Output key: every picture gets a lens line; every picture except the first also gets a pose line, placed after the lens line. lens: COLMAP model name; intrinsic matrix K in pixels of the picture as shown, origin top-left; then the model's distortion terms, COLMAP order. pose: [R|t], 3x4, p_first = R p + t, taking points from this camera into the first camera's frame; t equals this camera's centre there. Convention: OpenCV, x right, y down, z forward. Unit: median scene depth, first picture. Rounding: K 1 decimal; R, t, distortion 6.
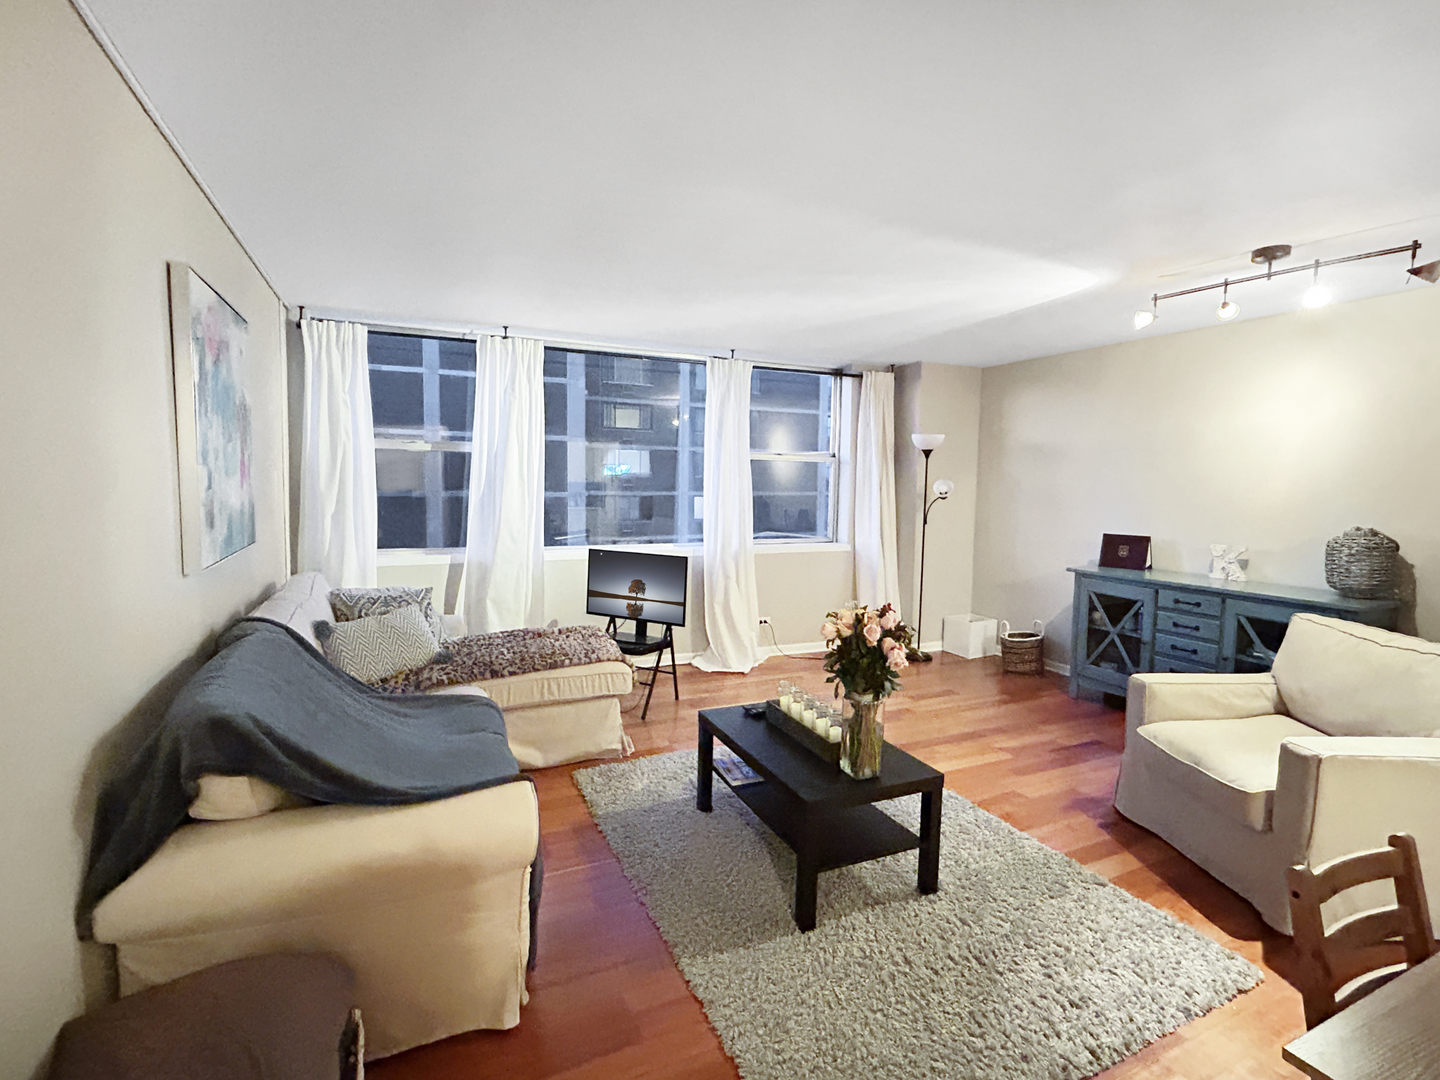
lens RADIAL K [[721.5, 0, 723.4], [0, 721.5, 548.4], [0, 0, 1]] dist [0.005530, 0.001587]
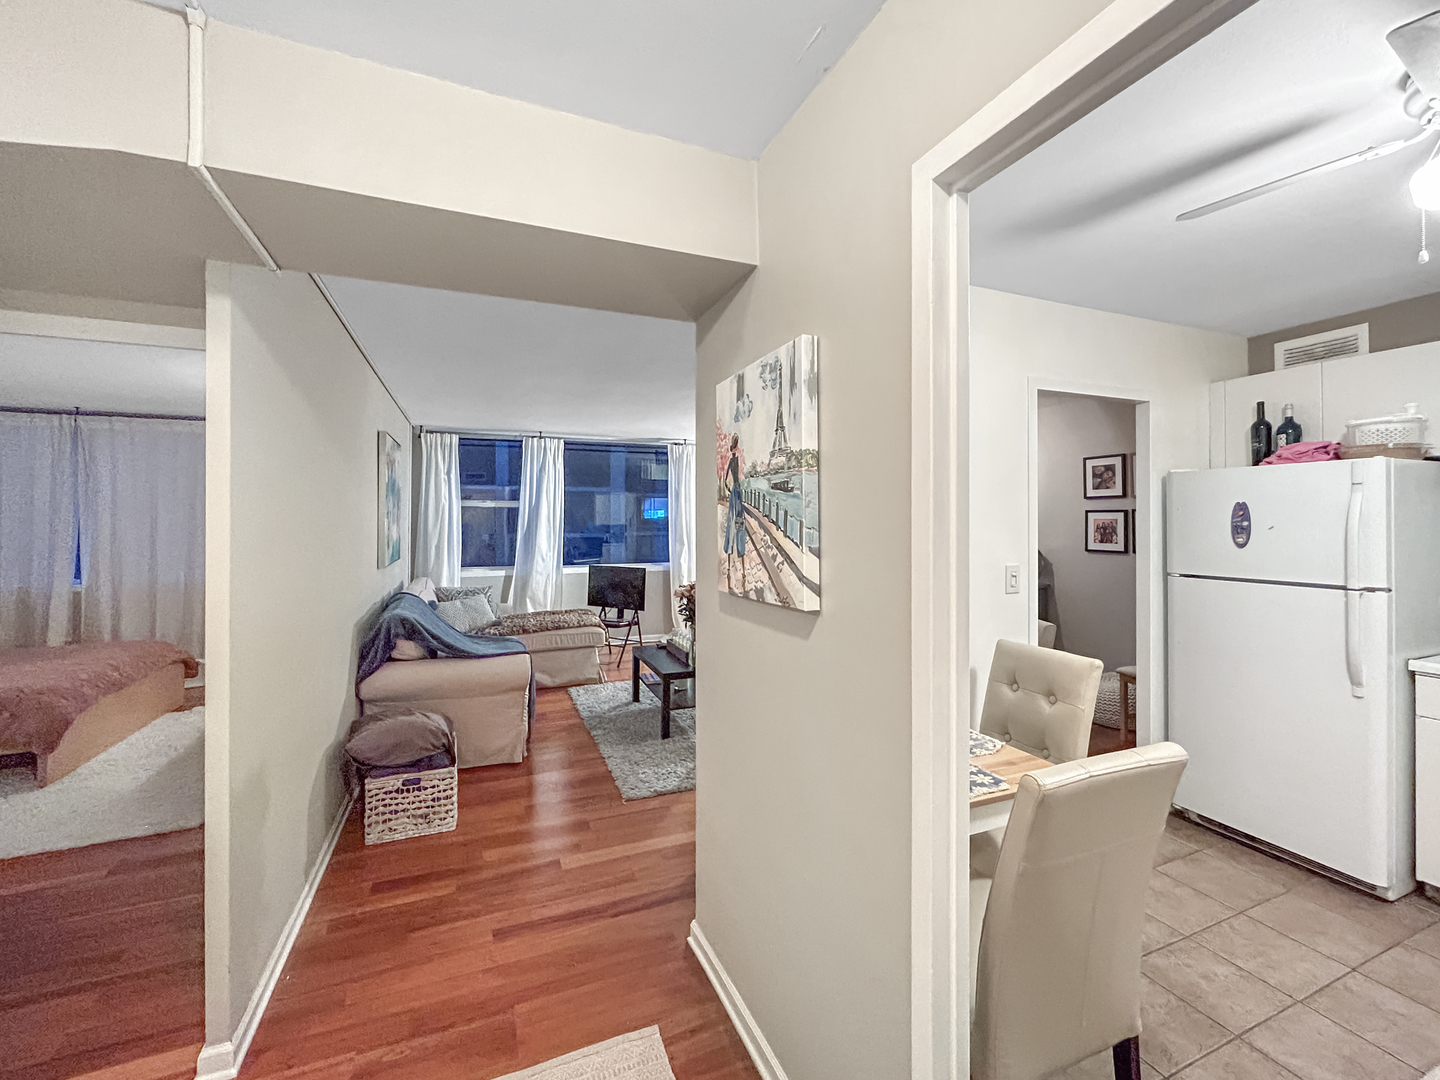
lens RADIAL K [[610.5, 0, 722.9], [0, 610.5, 526.8], [0, 0, 1]] dist [0.001671, -0.000141]
pose [[0.999193, -0.017485, -0.036173, 0.225758], [0.014334, 0.996227, -0.085597, 0.049454], [0.037533, 0.085010, 0.995673, -0.496708]]
